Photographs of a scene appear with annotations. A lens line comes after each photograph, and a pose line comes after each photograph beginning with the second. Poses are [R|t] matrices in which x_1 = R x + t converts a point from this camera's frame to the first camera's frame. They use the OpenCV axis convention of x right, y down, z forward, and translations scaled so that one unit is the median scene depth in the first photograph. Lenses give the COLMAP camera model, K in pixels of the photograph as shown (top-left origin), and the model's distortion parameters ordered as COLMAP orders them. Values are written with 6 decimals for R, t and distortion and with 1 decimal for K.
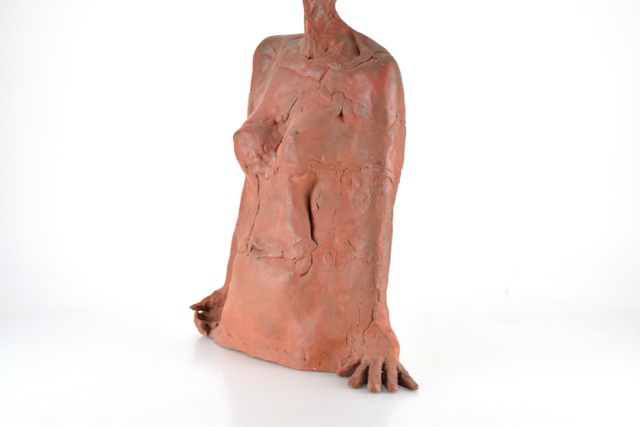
lens RADIAL K [[1109.4, 0, 320.9], [0, 1109.4, 214.4], [0, 0, 1]] dist [0.001614, 0.000000]
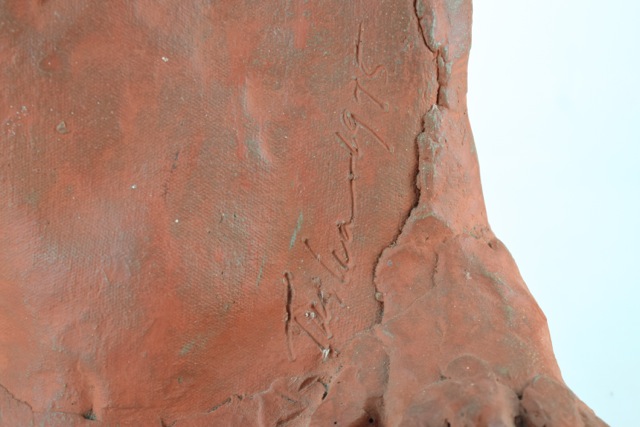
lens RADIAL K [[1424.1, 0, 320.7], [0, 1424.1, 215.0], [0, 0, 1]] dist [0.082190, 0.000000]
pose [[0.969460, -0.057477, 0.238420, -0.033081], [0.030329, 0.992785, 0.116013, 0.066800], [-0.243368, -0.105238, 0.964208, 0.749149]]
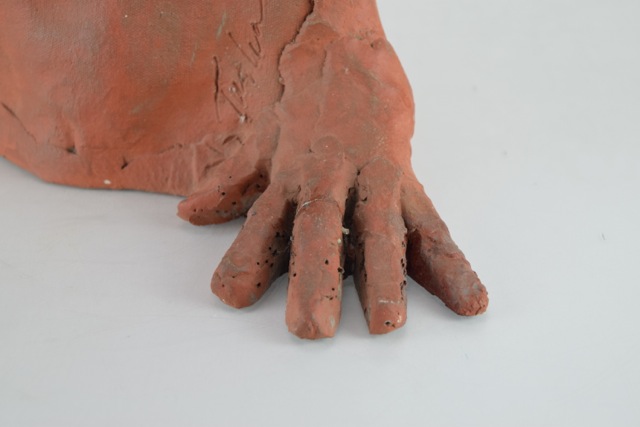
lens RADIAL K [[1424.1, 0, 318.7], [0, 1424.1, 213.7], [0, 0, 1]] dist [0.082190, 0.000000]
pose [[0.999696, -0.024641, -0.000691, 0.047476], [0.023001, 0.922333, 0.385711, 0.010274], [-0.008867, -0.385610, 0.922619, 0.670204]]
